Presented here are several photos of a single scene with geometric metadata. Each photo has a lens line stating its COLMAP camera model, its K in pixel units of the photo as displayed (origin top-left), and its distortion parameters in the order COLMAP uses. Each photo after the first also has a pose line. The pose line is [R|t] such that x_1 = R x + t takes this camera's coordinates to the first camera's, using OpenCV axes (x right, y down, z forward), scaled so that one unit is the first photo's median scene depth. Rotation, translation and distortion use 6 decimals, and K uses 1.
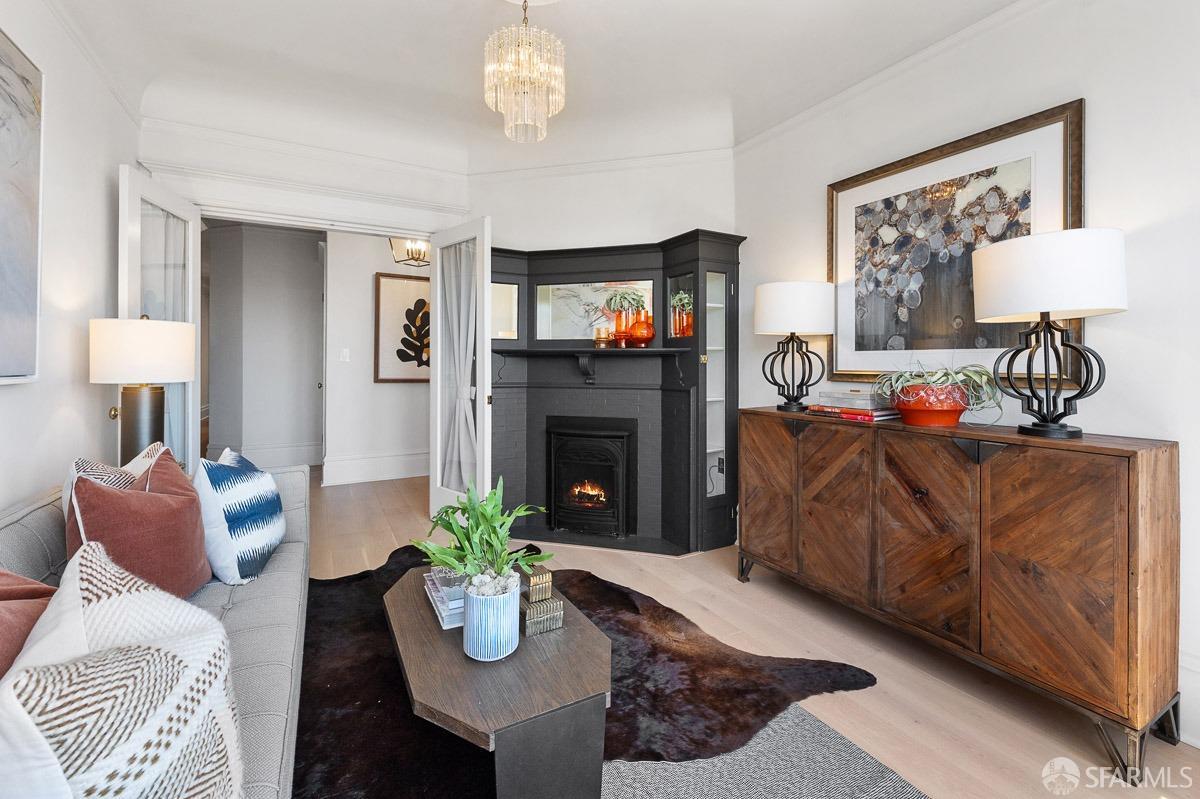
lens RADIAL K [[533.2, 0, 606.4], [0, 533.2, 357.1], [0, 0, 1]] dist [-0.001188, -0.000131]
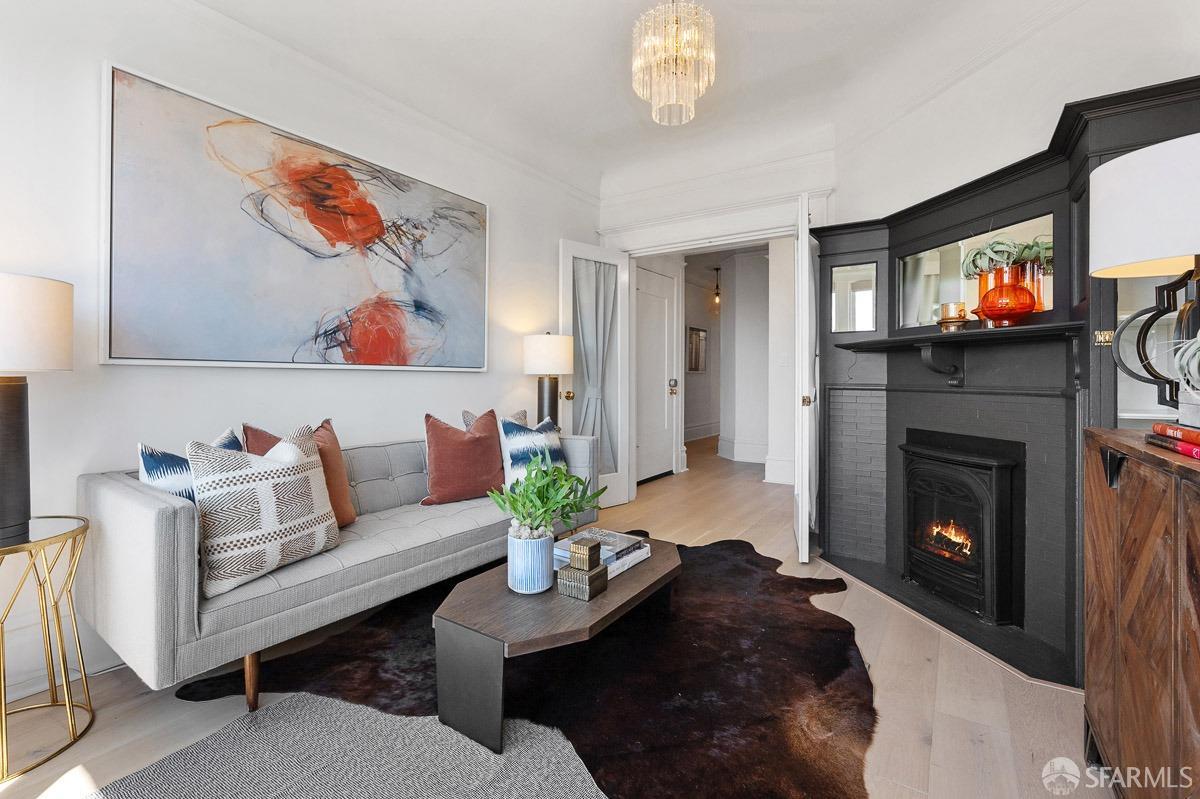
lens RADIAL K [[532.2, 0, 604.3], [0, 532.2, 375.9], [0, 0, 1]] dist [0.000323, 0.000043]
pose [[0.438562, -0.002153, -0.898698, 0.541973], [0.013235, 0.999904, 0.004063, 0.040572], [0.898604, -0.013676, 0.438548, 0.376554]]
